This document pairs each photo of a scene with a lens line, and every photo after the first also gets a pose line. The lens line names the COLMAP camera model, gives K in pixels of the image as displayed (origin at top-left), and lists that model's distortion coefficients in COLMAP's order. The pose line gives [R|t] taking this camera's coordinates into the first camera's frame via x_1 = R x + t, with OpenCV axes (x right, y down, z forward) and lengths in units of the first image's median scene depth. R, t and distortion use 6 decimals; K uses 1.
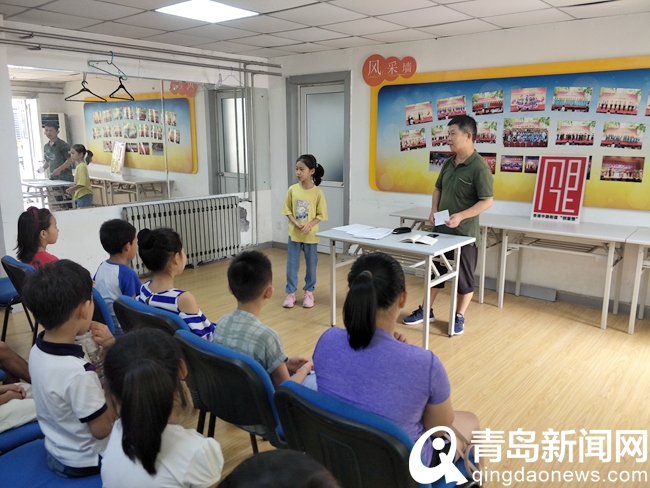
lens RADIAL K [[522.0, 0, 352.7], [0, 522.0, 245.7], [0, 0, 1]] dist [0.002432, -0.011196]
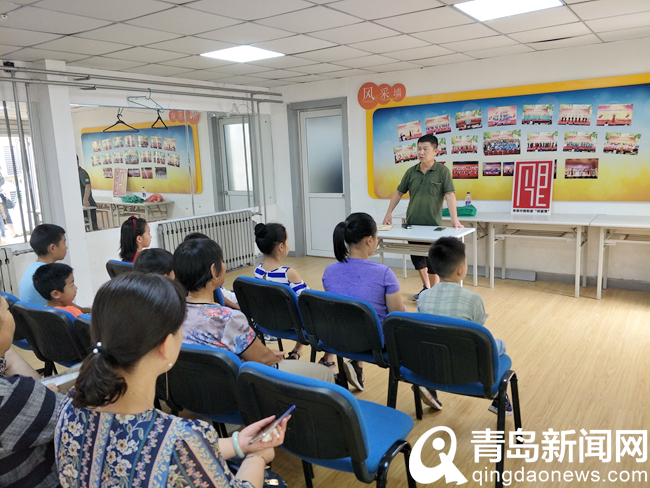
lens RADIAL K [[522.0, 0, 352.7], [0, 522.0, 245.7], [0, 0, 1]] dist [0.002432, -0.011196]
pose [[0.994972, -0.057920, 0.081708, -0.126624], [0.060610, 0.997685, -0.030838, 0.037769], [-0.079733, 0.035636, 0.996179, -0.172576]]
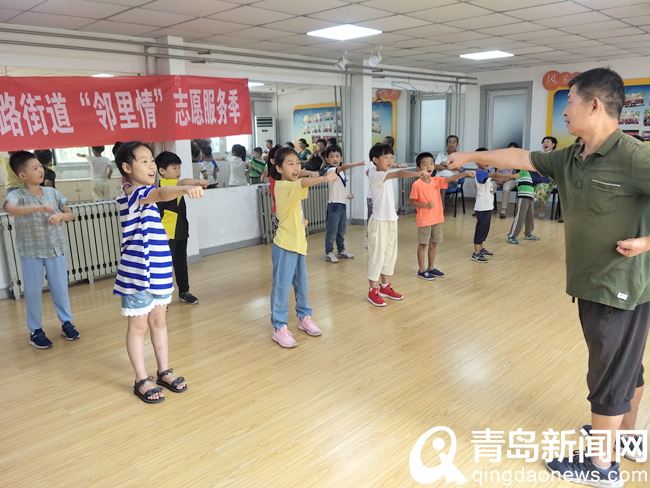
lens RADIAL K [[522.0, 0, 352.7], [0, 522.0, 245.7], [0, 0, 1]] dist [0.002432, -0.011196]
pose [[0.999302, -0.036354, 0.008603, -0.693300], [0.036173, 0.999141, 0.020239, 0.130494], [-0.009331, -0.019913, 0.999758, -0.691339]]
